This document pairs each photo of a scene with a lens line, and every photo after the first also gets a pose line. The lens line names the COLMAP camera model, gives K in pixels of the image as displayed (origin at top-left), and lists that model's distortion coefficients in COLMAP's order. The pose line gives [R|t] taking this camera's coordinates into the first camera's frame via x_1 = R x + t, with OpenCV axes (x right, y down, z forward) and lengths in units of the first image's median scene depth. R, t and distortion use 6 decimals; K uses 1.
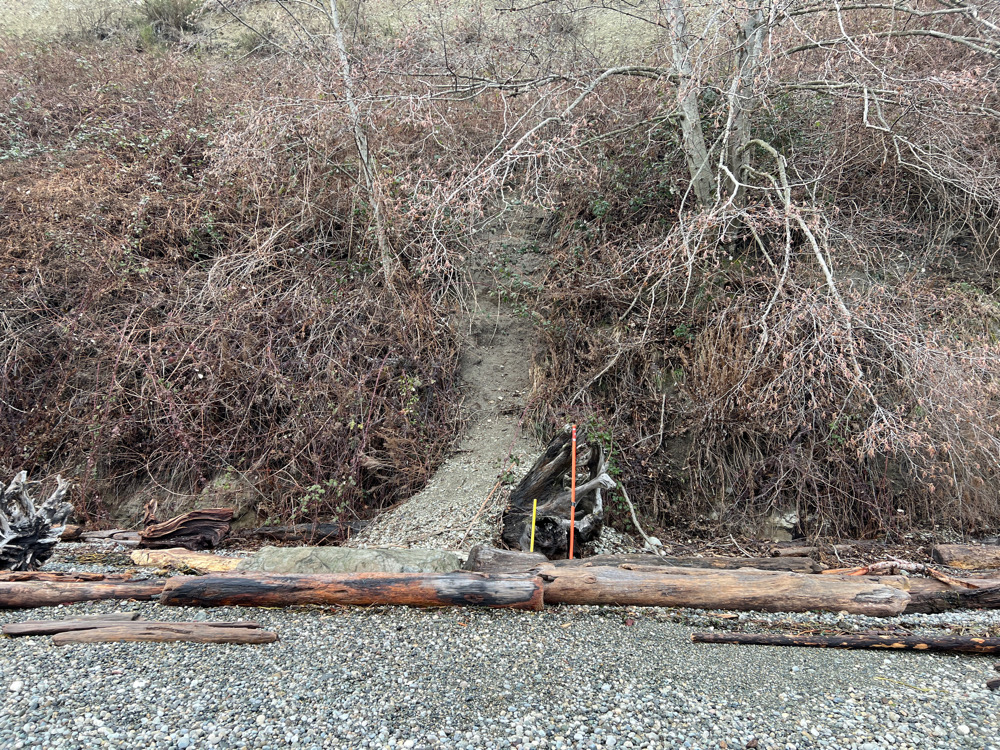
lens RADIAL K [[749.8, 0, 493.6], [0, 749.8, 377.8], [0, 0, 1]] dist [0.061152, -0.072575]
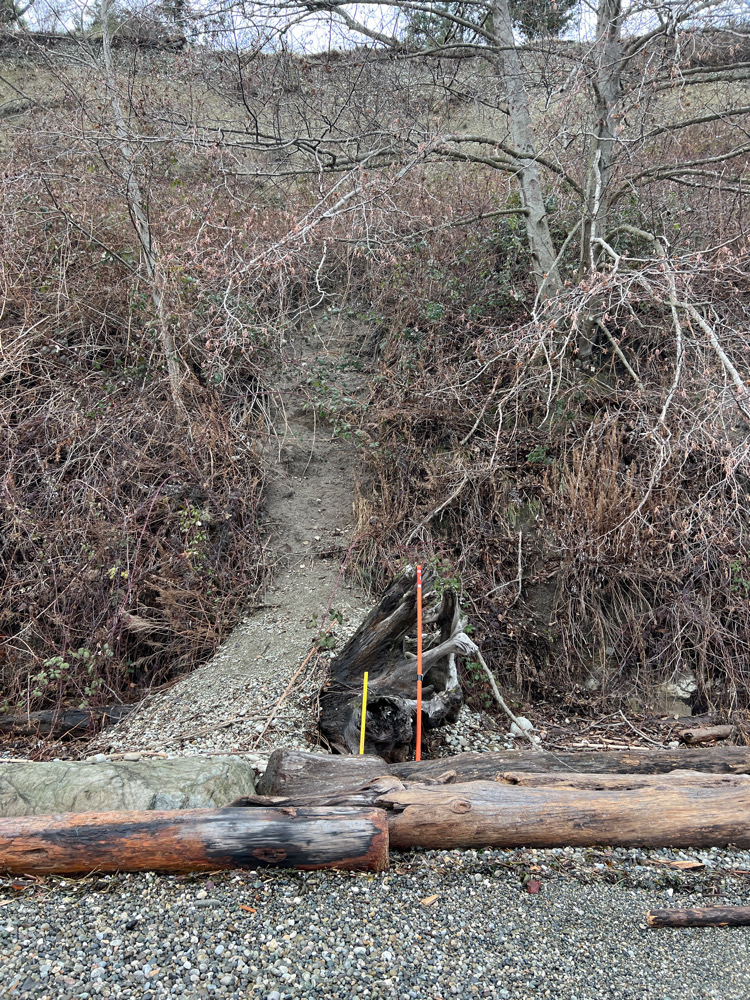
lens RADIAL K [[749.8, 0, 375.0], [0, 749.8, 500.0], [0, 0, 1]] dist [0.061152, -0.072575]
pose [[0.996289, -0.003855, 0.085988, 0.003674], [0.007952, 0.998847, -0.047351, 0.032446], [-0.085706, 0.047859, 0.995170, 0.273539]]
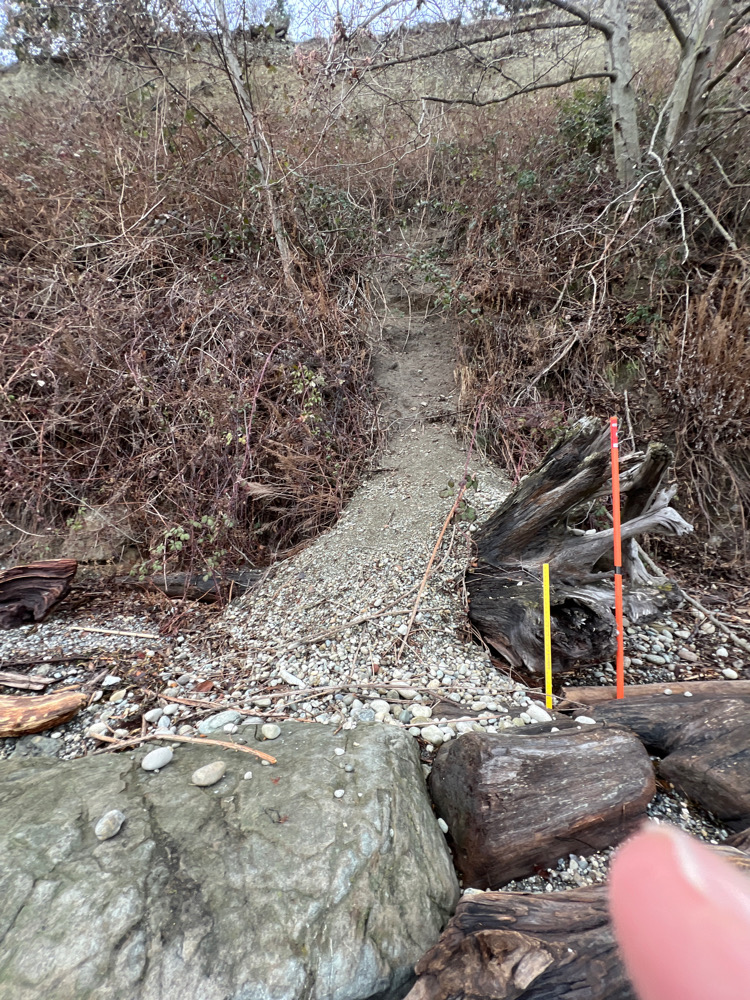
lens RADIAL K [[423.2, 0, 377.2], [0, 423.2, 498.3], [0, 0, 1]] dist [-0.001611, -0.000354]
pose [[0.999292, -0.033382, -0.017357, -0.050125], [0.035959, 0.983095, 0.179533, 0.057853], [0.011070, -0.180030, 0.983599, 0.676669]]
